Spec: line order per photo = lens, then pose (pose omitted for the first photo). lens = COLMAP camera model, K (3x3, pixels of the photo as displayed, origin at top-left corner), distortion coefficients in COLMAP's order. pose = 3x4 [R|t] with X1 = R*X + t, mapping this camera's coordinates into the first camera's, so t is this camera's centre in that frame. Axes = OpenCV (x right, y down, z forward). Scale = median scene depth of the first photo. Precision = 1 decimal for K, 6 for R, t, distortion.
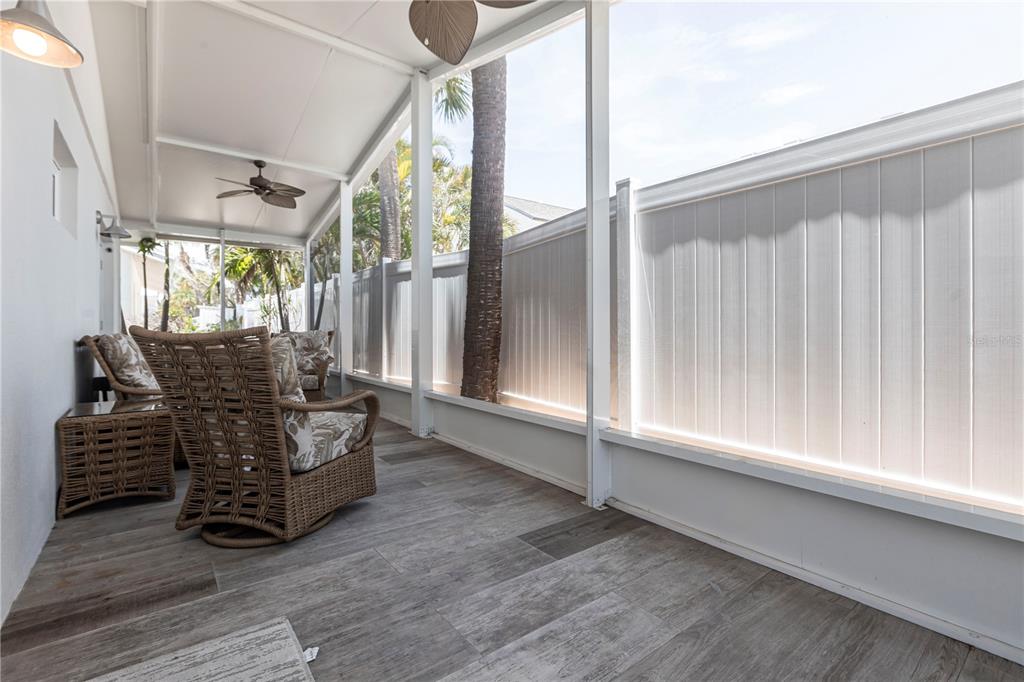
lens RADIAL K [[468.8, 0, 512.4], [0, 468.8, 324.1], [0, 0, 1]] dist [0.000984, 0.000527]
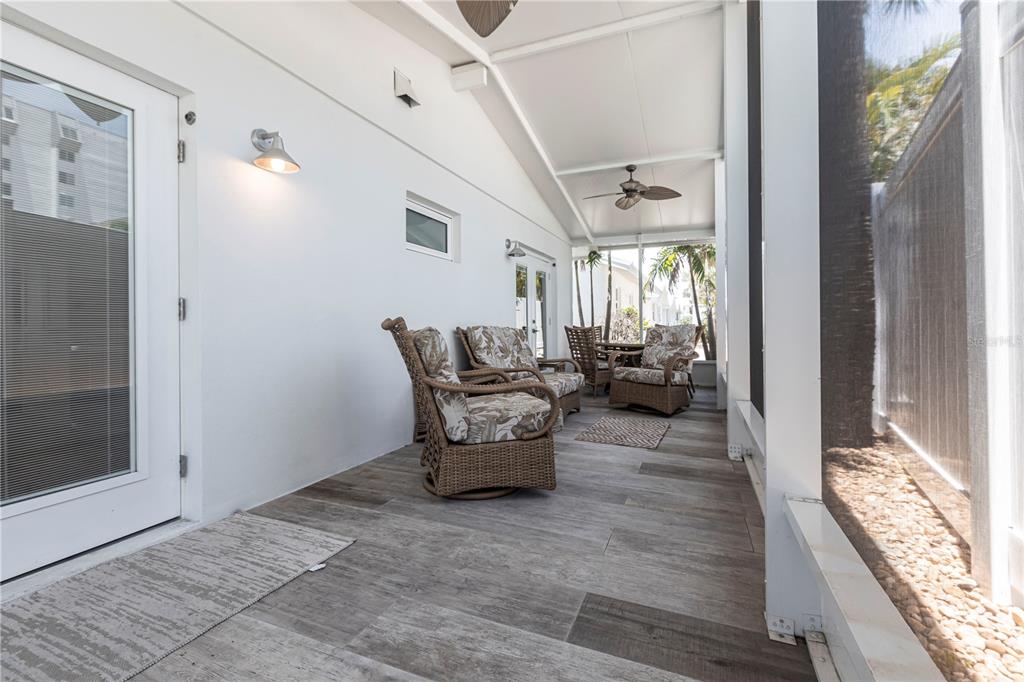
lens RADIAL K [[468.8, 0, 491.7], [0, 468.8, 325.5], [0, 0, 1]] dist [0.000984, 0.000527]
pose [[0.480595, -0.001659, -0.876941, 0.595726], [0.010053, 0.999943, 0.003618, 0.020426], [0.876885, -0.010554, 0.480584, 0.507580]]
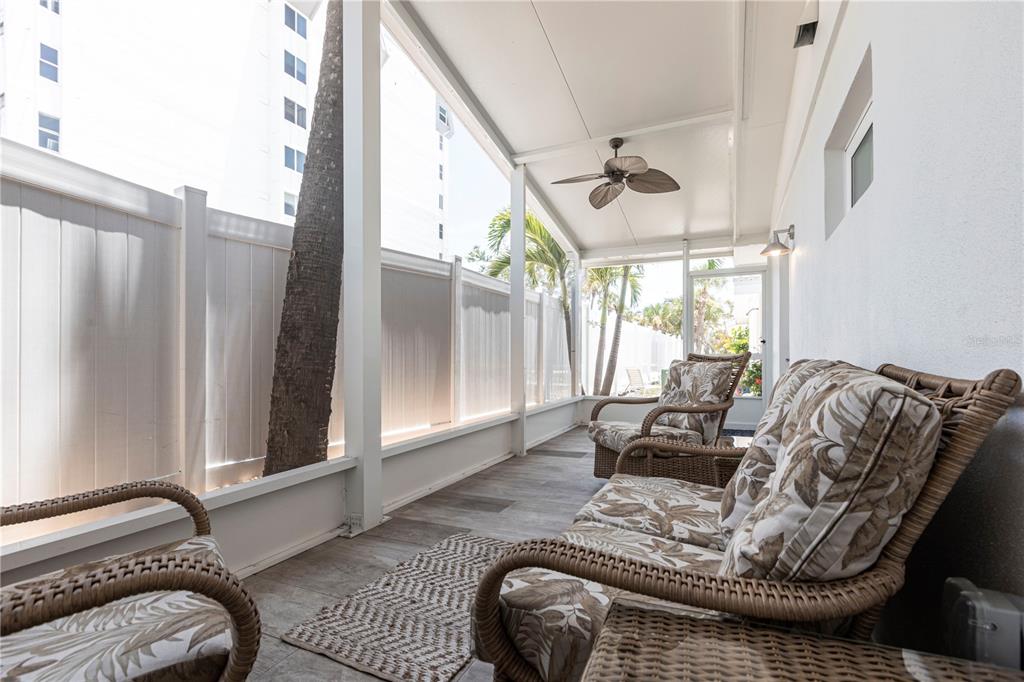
lens RADIAL K [[468.8, 0, 528.9], [0, 468.8, 363.7], [0, 0, 1]] dist [0.000984, 0.000527]
pose [[-0.494025, 0.003539, 0.869440, -1.644477], [-0.000372, 0.999991, -0.004282, 0.050623], [-0.869447, -0.002439, -0.494020, 2.195244]]
